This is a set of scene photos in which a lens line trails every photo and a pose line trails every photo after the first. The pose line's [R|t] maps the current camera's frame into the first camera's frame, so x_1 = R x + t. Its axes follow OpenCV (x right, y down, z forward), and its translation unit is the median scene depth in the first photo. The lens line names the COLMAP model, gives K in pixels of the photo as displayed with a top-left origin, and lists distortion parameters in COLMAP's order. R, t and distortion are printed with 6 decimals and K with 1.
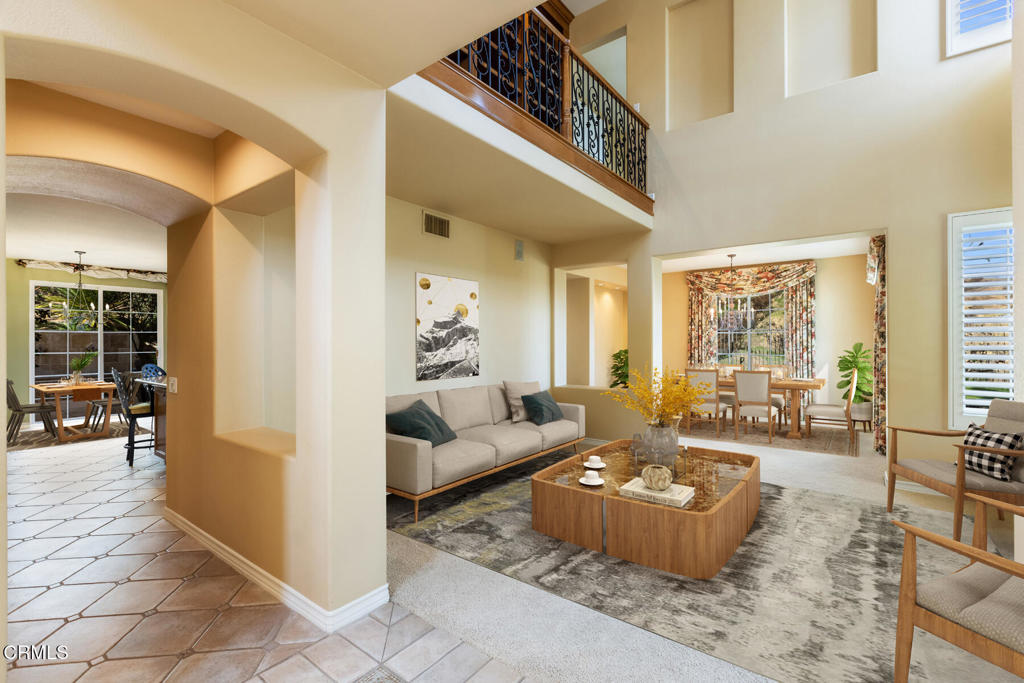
lens RADIAL K [[455.6, 0, 511.1], [0, 455.6, 344.9], [0, 0, 1]] dist [-0.000462, 0.000026]
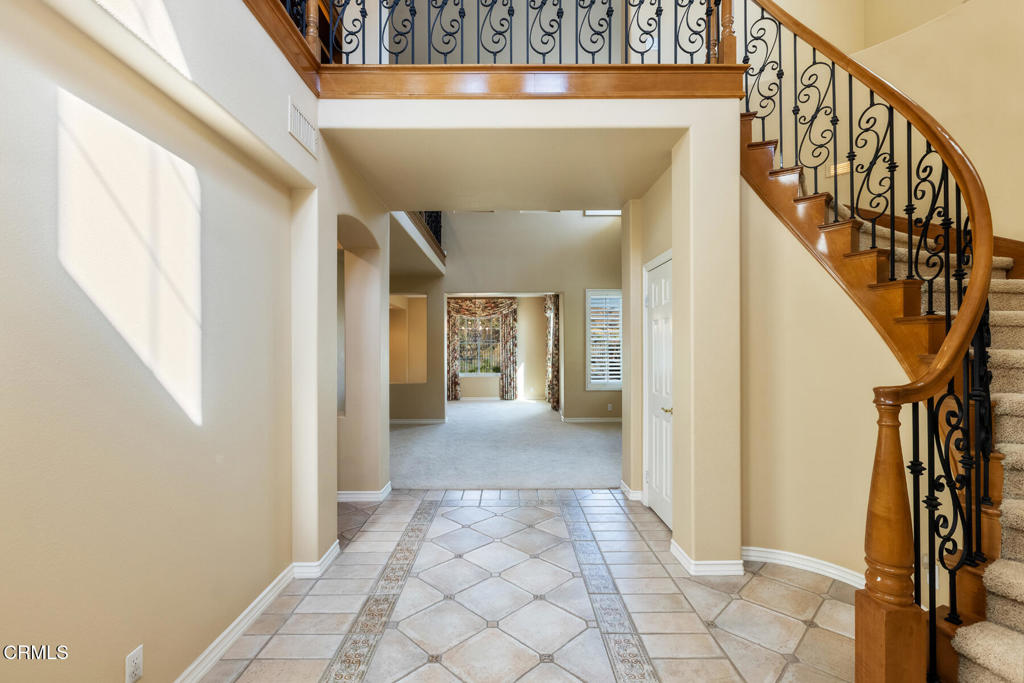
lens RADIAL K [[455.6, 0, 511.1], [0, 455.6, 344.9], [0, 0, 1]] dist [-0.000462, 0.000026]
pose [[0.788881, 0.009330, 0.614475, -0.321468], [0.001006, 0.999864, -0.016473, 0.003270], [-0.614545, 0.013614, 0.788764, -0.236673]]
